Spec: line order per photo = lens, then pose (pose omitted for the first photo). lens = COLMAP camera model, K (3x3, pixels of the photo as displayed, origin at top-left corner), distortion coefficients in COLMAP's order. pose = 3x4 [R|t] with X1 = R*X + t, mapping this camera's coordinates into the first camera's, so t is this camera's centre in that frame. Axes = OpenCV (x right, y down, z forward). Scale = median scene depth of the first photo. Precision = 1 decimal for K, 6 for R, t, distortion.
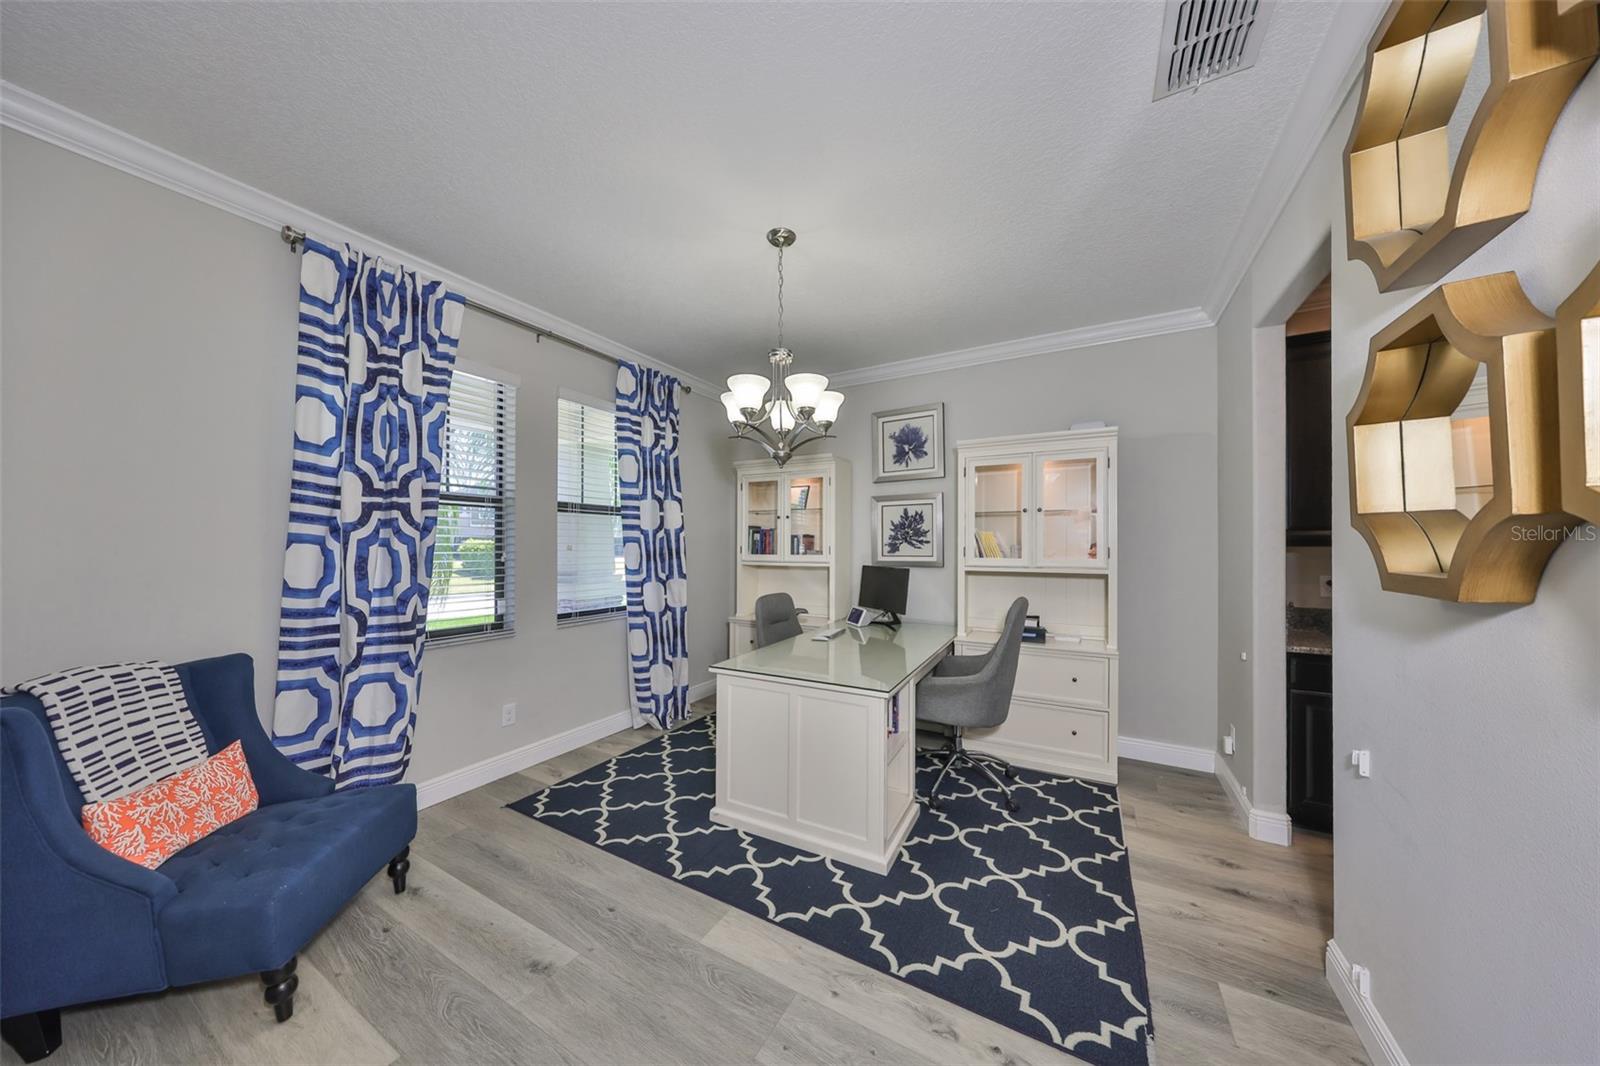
lens RADIAL K [[492.6, 0, 802.2], [0, 492.6, 533.9], [0, 0, 1]] dist [-0.003058, 0.000874]
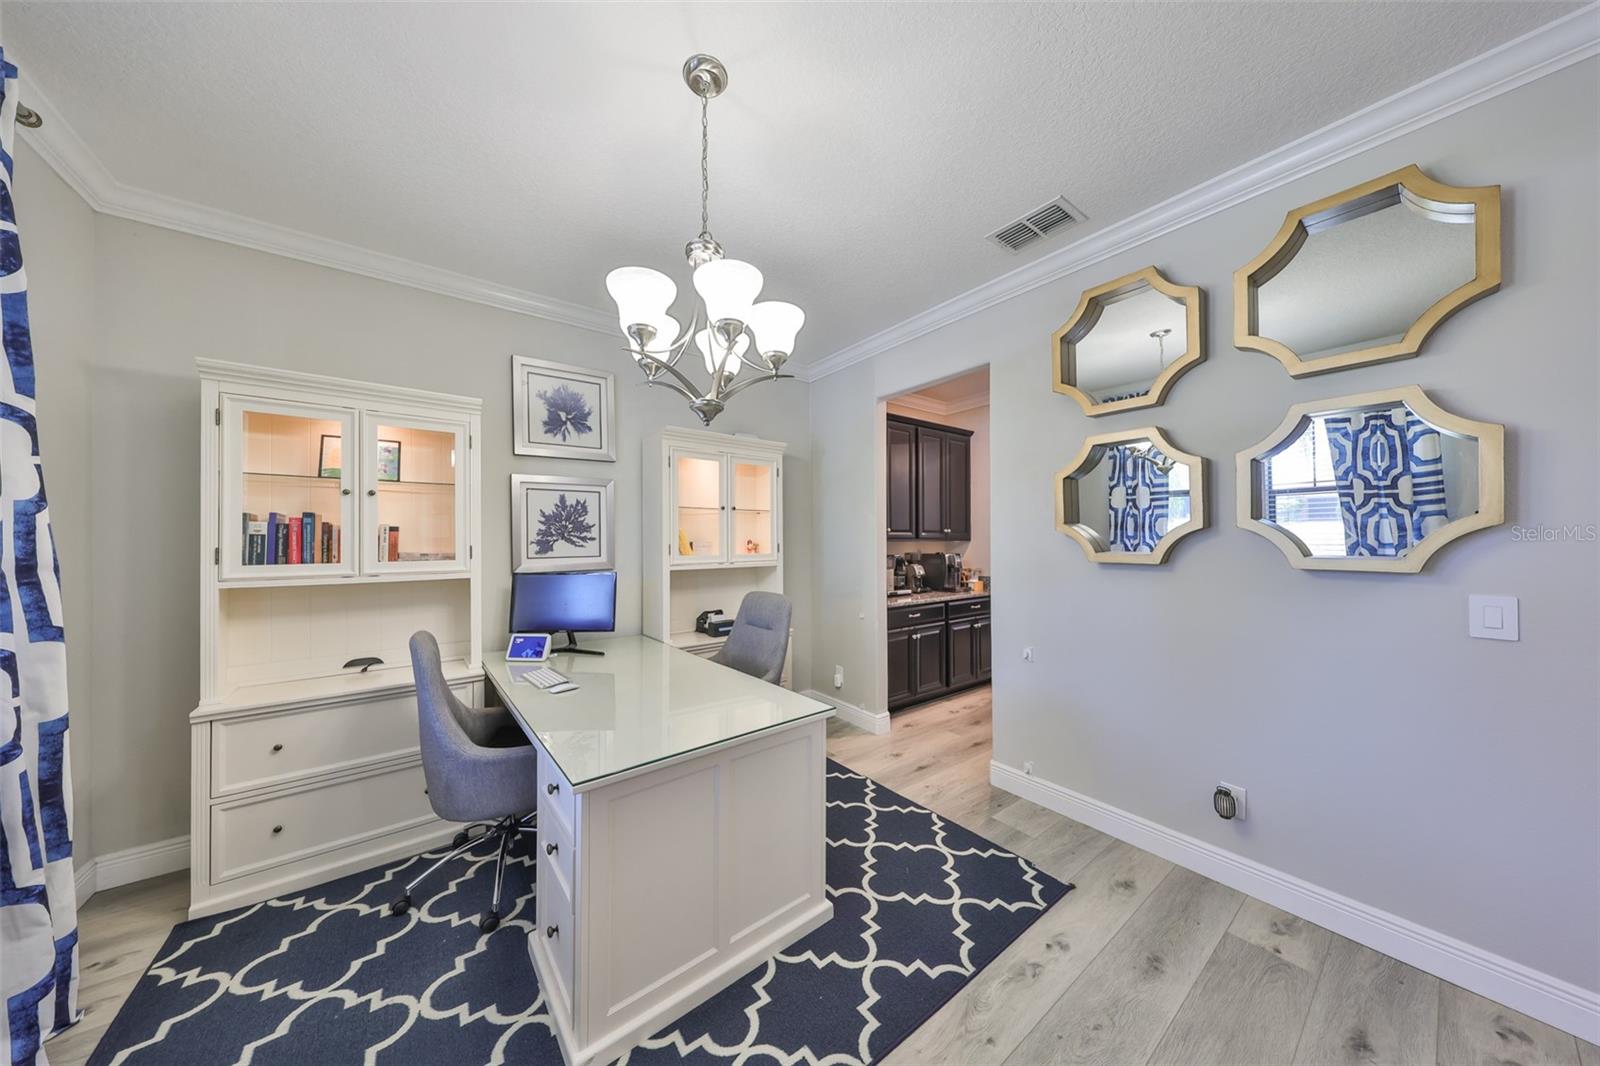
lens RADIAL K [[492.6, 0, 796.5], [0, 492.6, 537.5], [0, 0, 1]] dist [-0.003058, 0.000874]
pose [[0.423806, 0.002700, 0.905749, -0.333905], [-0.014206, 0.999892, 0.003666, 0.006221], [-0.905642, -0.014421, 0.423798, 0.353900]]
